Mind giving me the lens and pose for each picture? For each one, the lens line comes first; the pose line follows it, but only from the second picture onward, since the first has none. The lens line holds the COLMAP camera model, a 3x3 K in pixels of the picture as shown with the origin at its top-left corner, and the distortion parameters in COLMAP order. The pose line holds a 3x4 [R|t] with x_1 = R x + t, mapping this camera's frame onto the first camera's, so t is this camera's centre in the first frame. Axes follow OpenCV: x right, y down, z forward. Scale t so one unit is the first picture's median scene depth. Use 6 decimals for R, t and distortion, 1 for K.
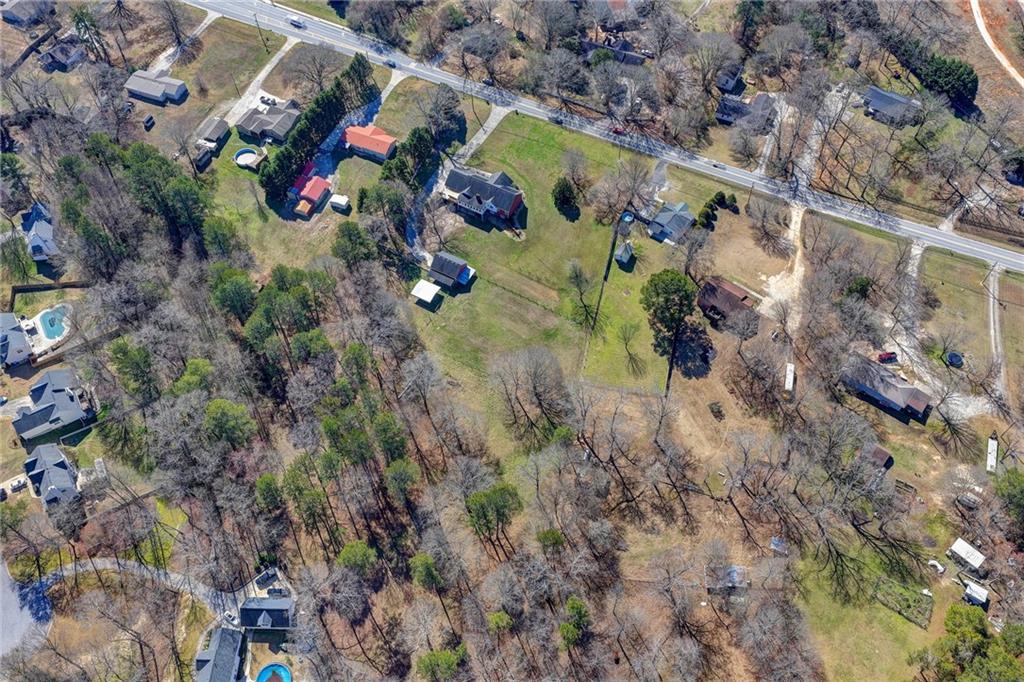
lens RADIAL K [[848.4, 0, 513.5], [0, 848.4, 341.1], [0, 0, 1]] dist [-0.011016, 0.036092]
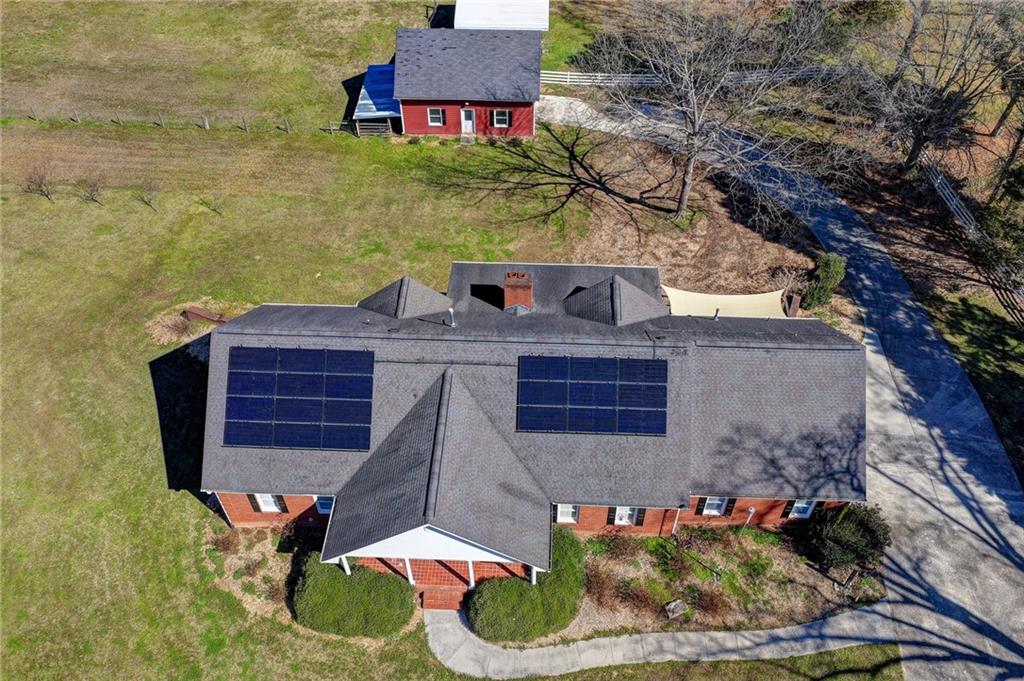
lens RADIAL K [[848.4, 0, 514.2], [0, 848.4, 345.4], [0, 0, 1]] dist [-0.011016, 0.036092]
pose [[-0.890994, 0.357295, -0.280127, -0.001322], [-0.368376, -0.208264, 0.906049, -0.294831], [0.265386, 0.910476, 0.317181, 0.976128]]
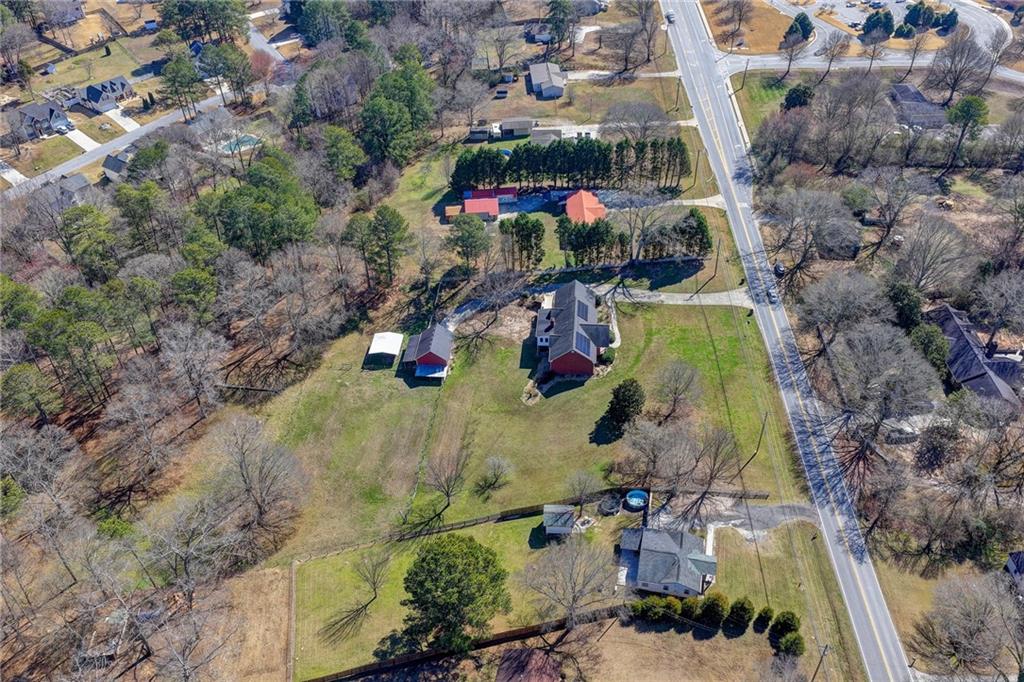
lens RADIAL K [[848.4, 0, 516.8], [0, 848.4, 345.2], [0, 0, 1]] dist [-0.011016, 0.036092]
pose [[0.415642, 0.592836, -0.689773, 0.420505], [-0.755459, 0.647342, 0.101145, -0.206970], [0.506482, 0.479055, 0.716926, 0.523737]]
